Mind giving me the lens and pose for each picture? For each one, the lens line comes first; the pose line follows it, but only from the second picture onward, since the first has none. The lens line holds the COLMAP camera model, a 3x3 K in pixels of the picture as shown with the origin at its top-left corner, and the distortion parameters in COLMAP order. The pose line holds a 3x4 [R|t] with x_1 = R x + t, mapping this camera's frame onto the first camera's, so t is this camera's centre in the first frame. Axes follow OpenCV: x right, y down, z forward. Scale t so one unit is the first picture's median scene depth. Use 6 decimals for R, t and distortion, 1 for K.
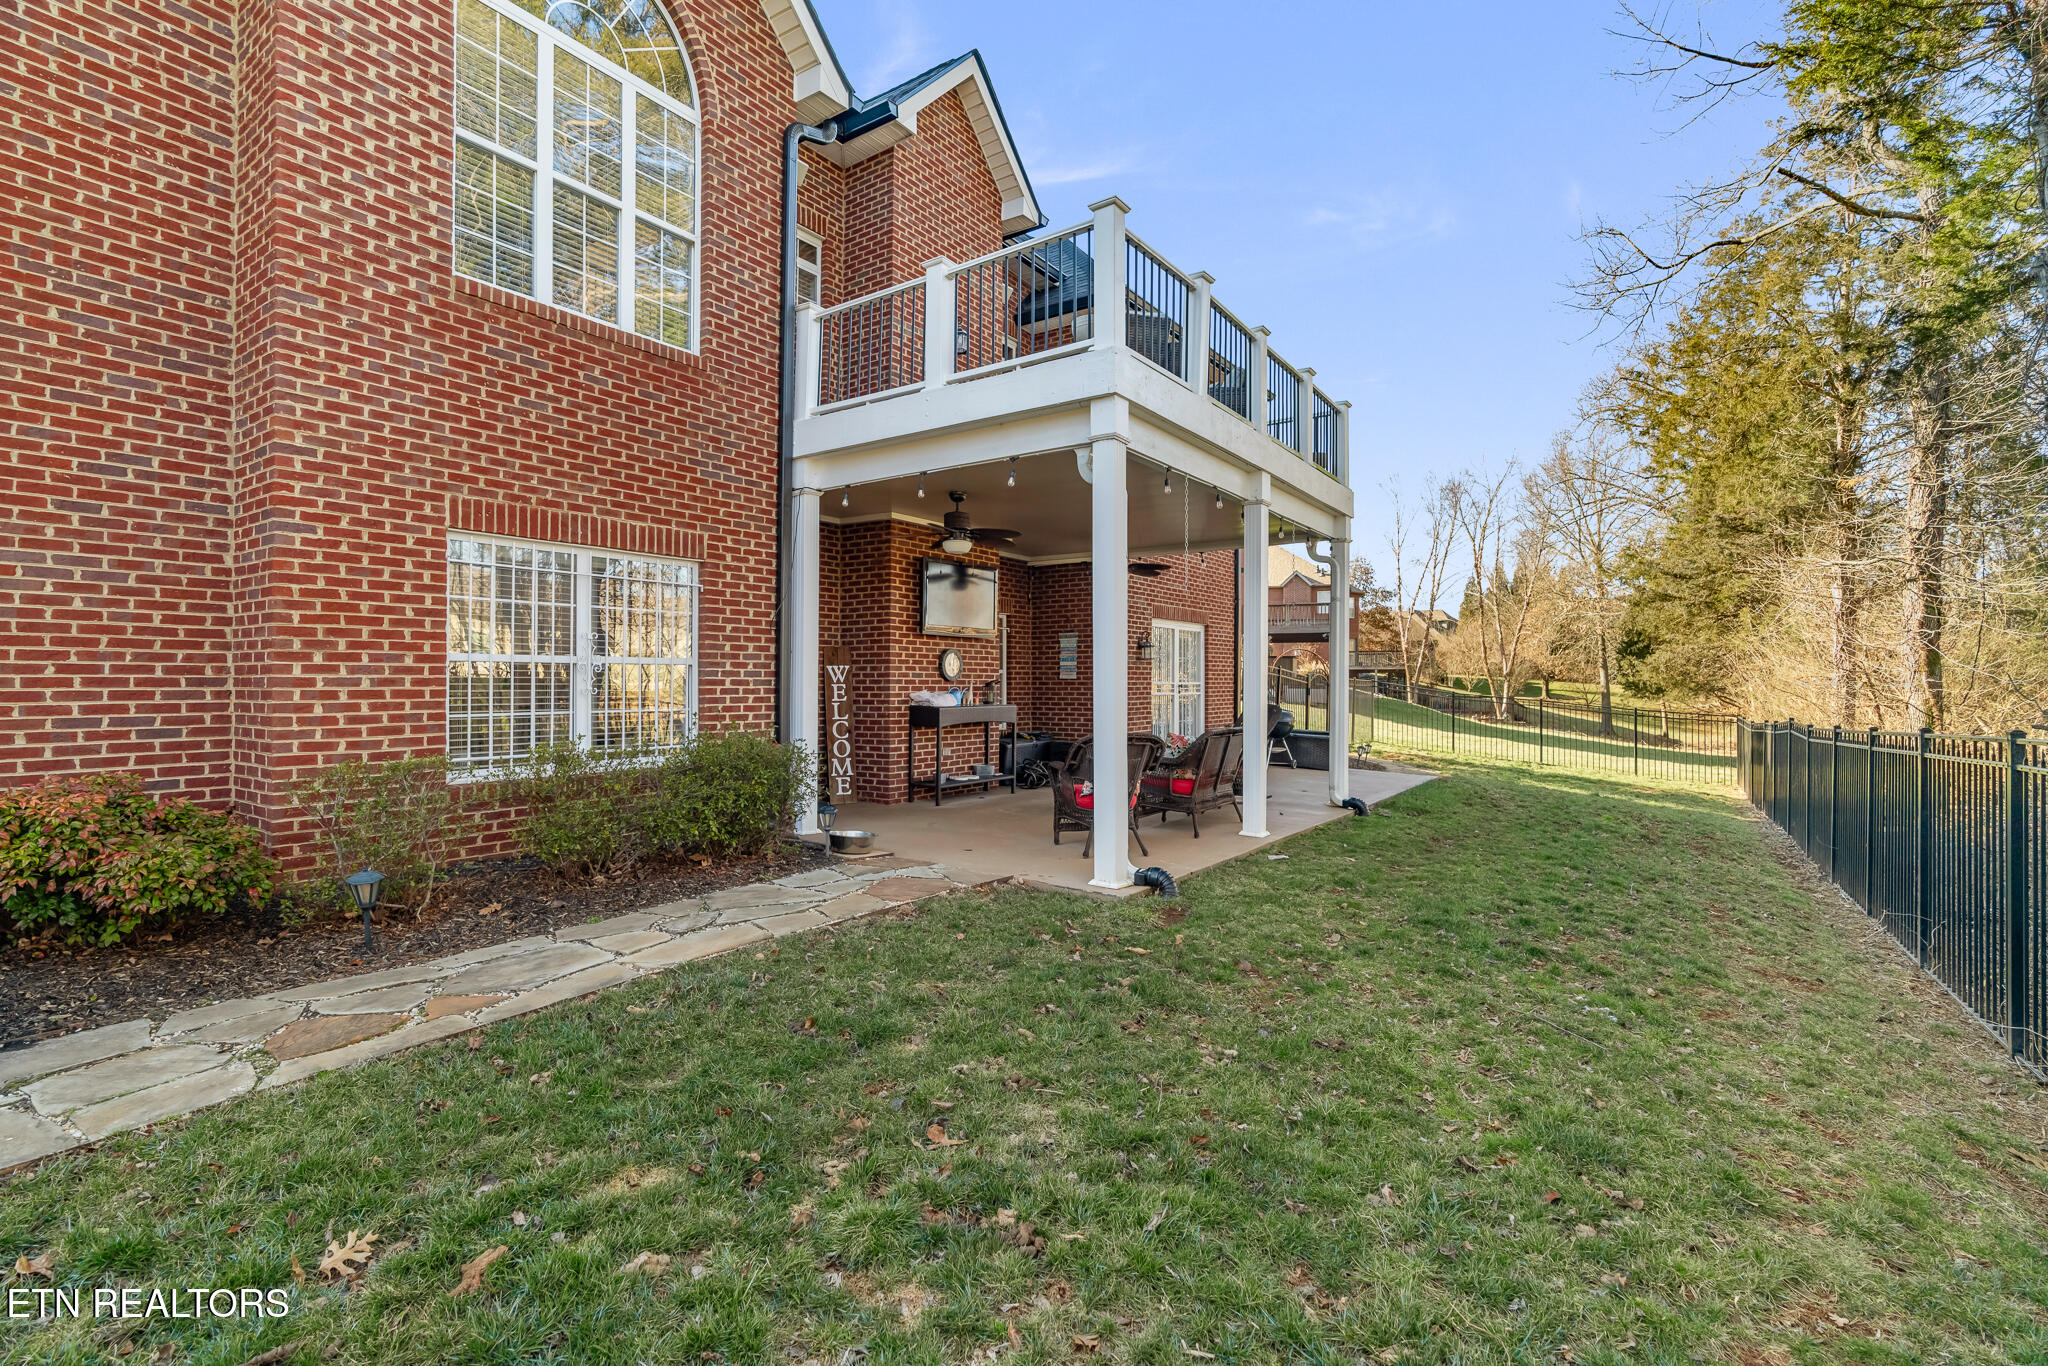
lens RADIAL K [[927.2, 0, 1026.4], [0, 927.2, 681.3], [0, 0, 1]] dist [-0.013686, -0.000015]
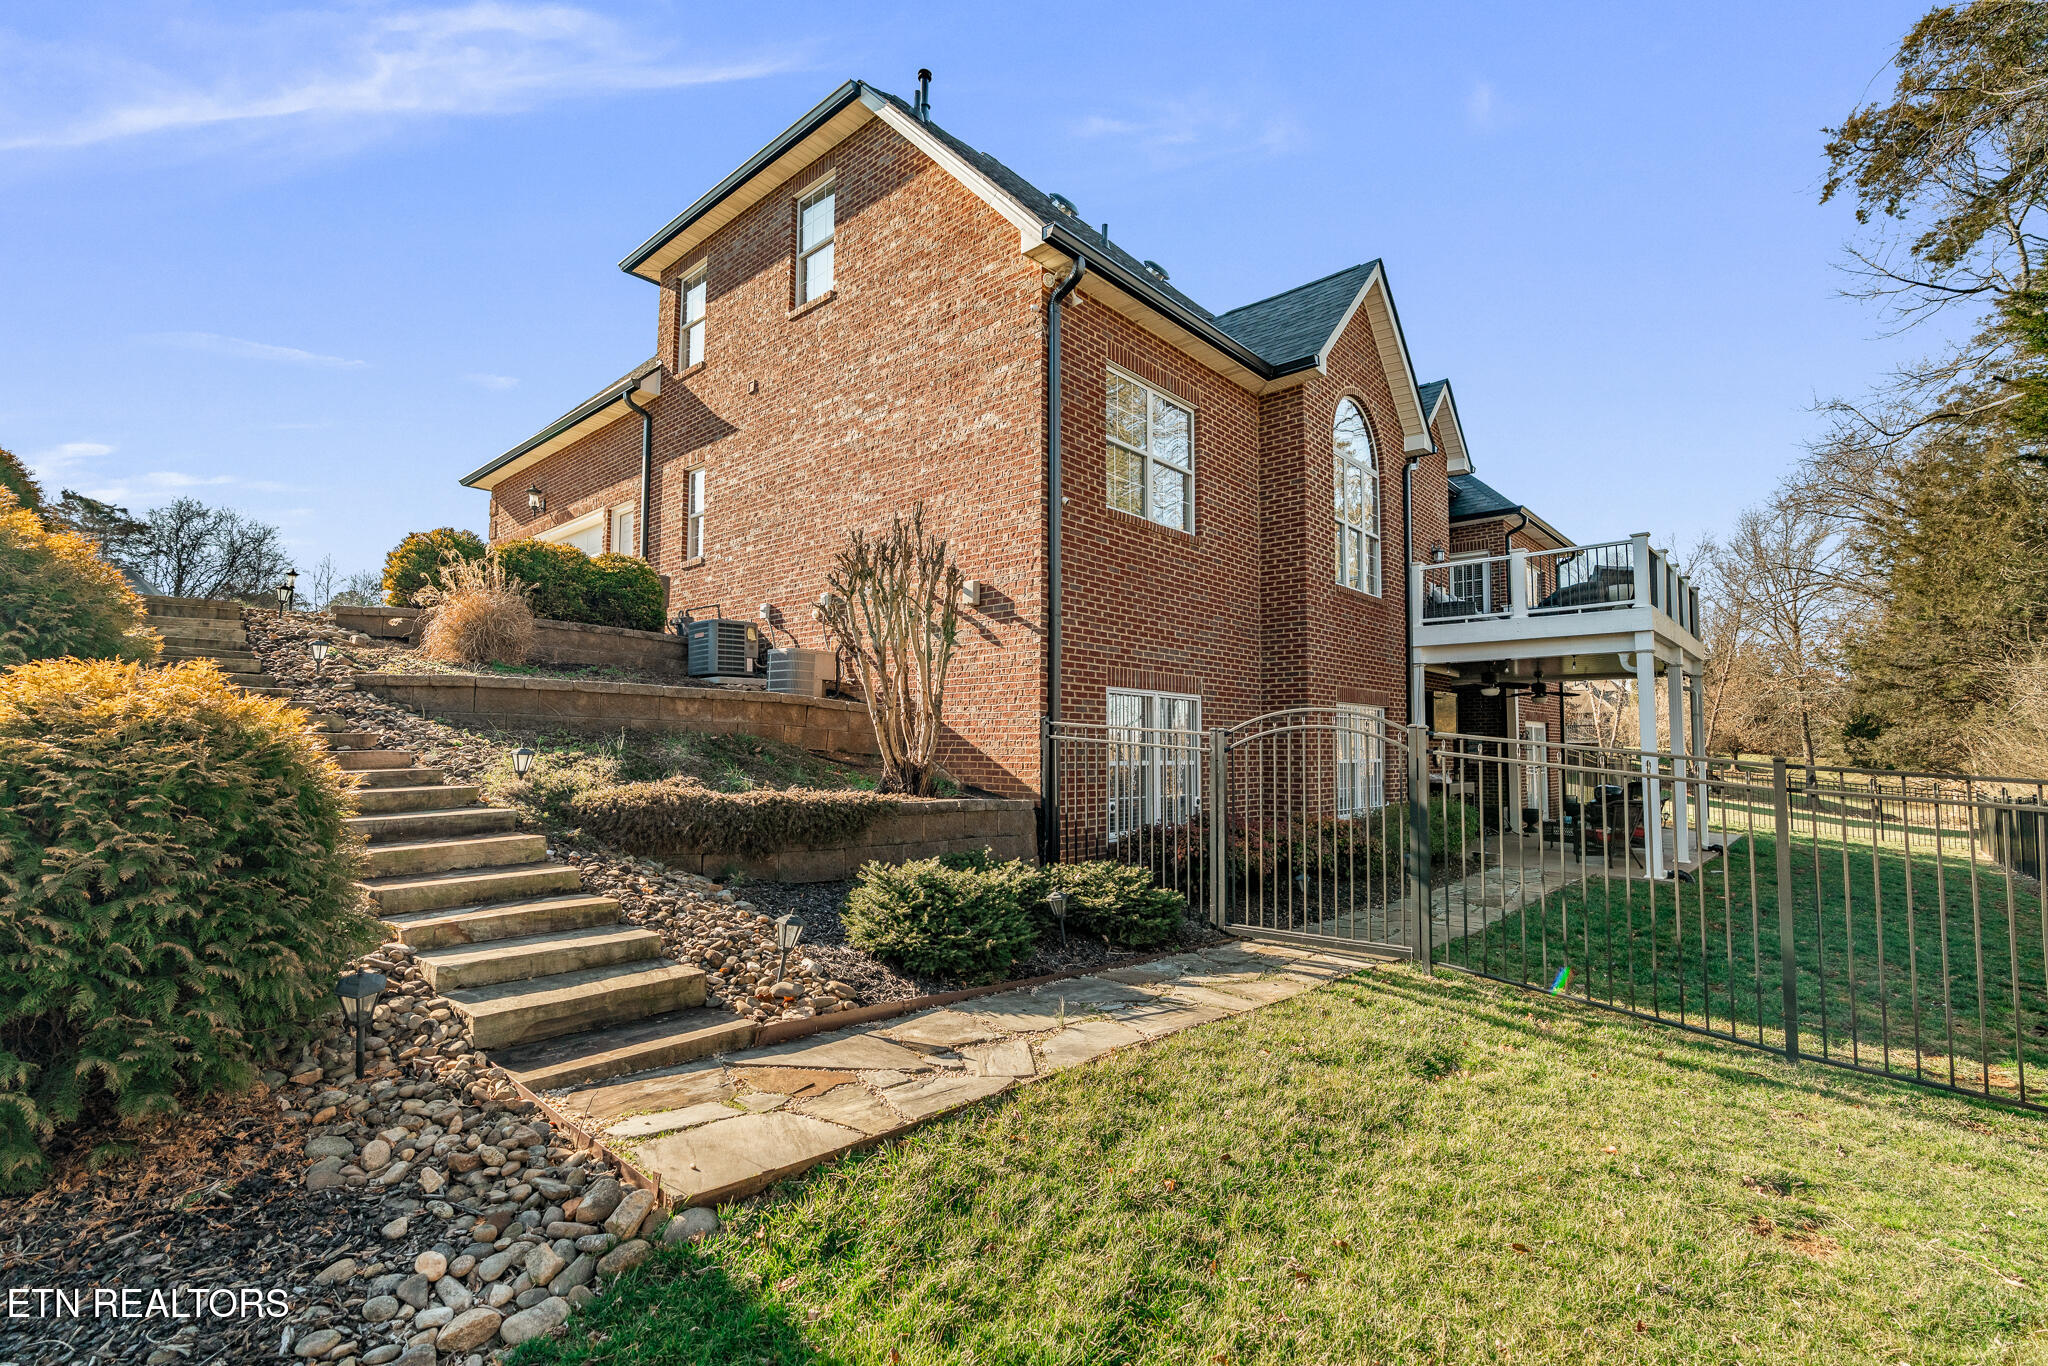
lens RADIAL K [[927.2, 0, 1021.6], [0, 927.2, 686.6], [0, 0, 1]] dist [-0.013686, -0.000015]
pose [[0.991140, -0.005013, -0.132730, -0.221371], [-0.003959, 0.997728, -0.067247, -0.010782], [0.132765, 0.067177, 0.988868, -0.257843]]
